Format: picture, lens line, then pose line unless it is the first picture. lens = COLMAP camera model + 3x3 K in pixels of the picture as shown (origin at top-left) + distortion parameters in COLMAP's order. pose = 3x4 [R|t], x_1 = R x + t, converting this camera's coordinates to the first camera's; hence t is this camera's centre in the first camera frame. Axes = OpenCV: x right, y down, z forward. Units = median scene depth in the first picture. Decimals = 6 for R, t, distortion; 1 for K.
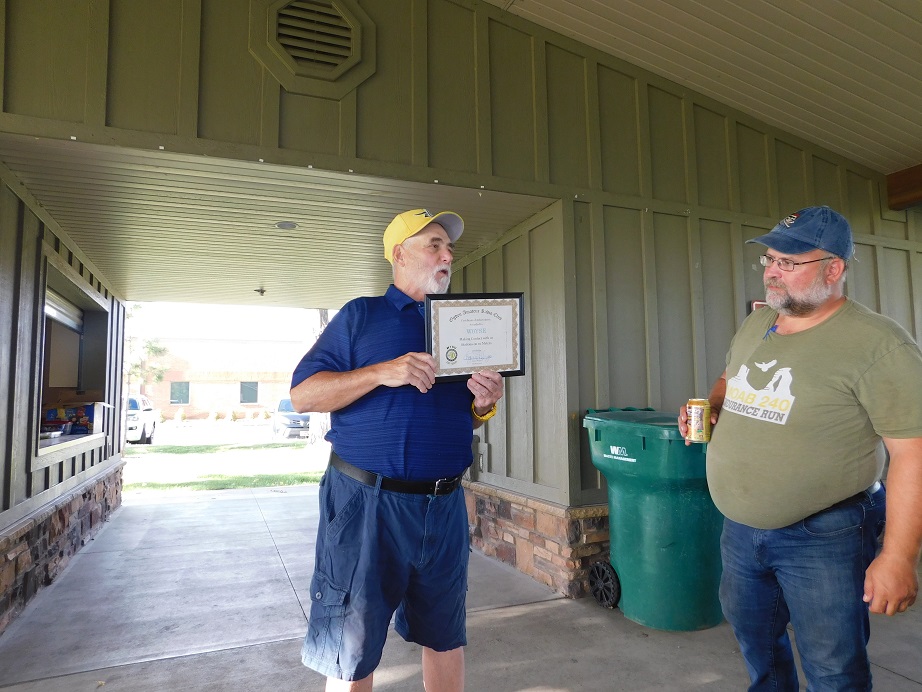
lens RADIAL K [[612.5, 0, 461.8], [0, 612.5, 342.8], [0, 0, 1]] dist [-0.064936, 0.051844]
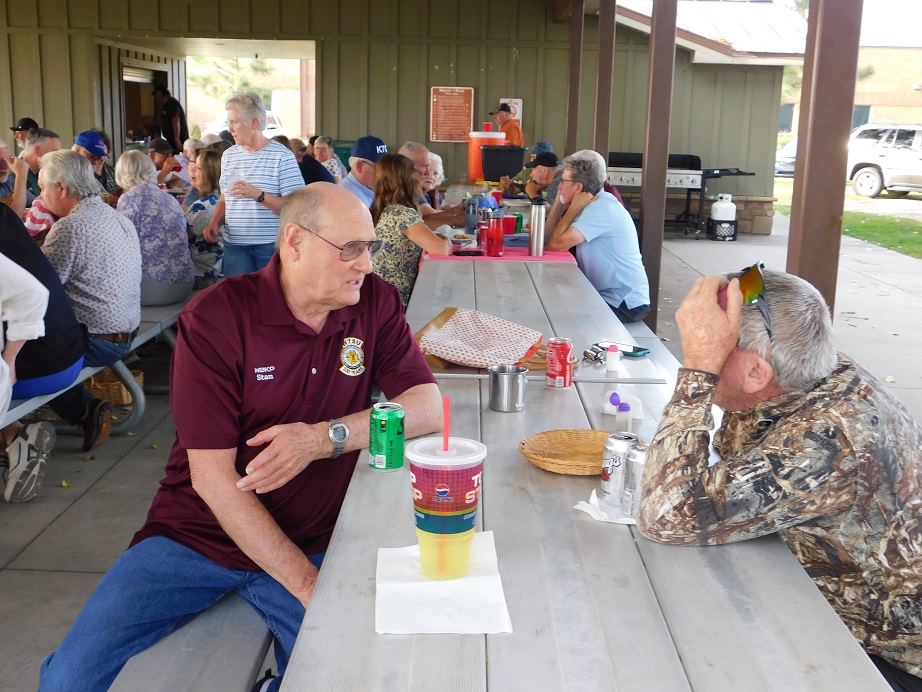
lens RADIAL K [[1140.8, 0, 461.0], [0, 1140.8, 346.0], [0, 0, 1]] dist [-0.025665, 0.053338]
pose [[0.914158, 0.113511, -0.389140, 1.571253], [0.002399, 0.958460, 0.285216, -0.236246], [0.405350, -0.261666, 0.875912, -1.750821]]
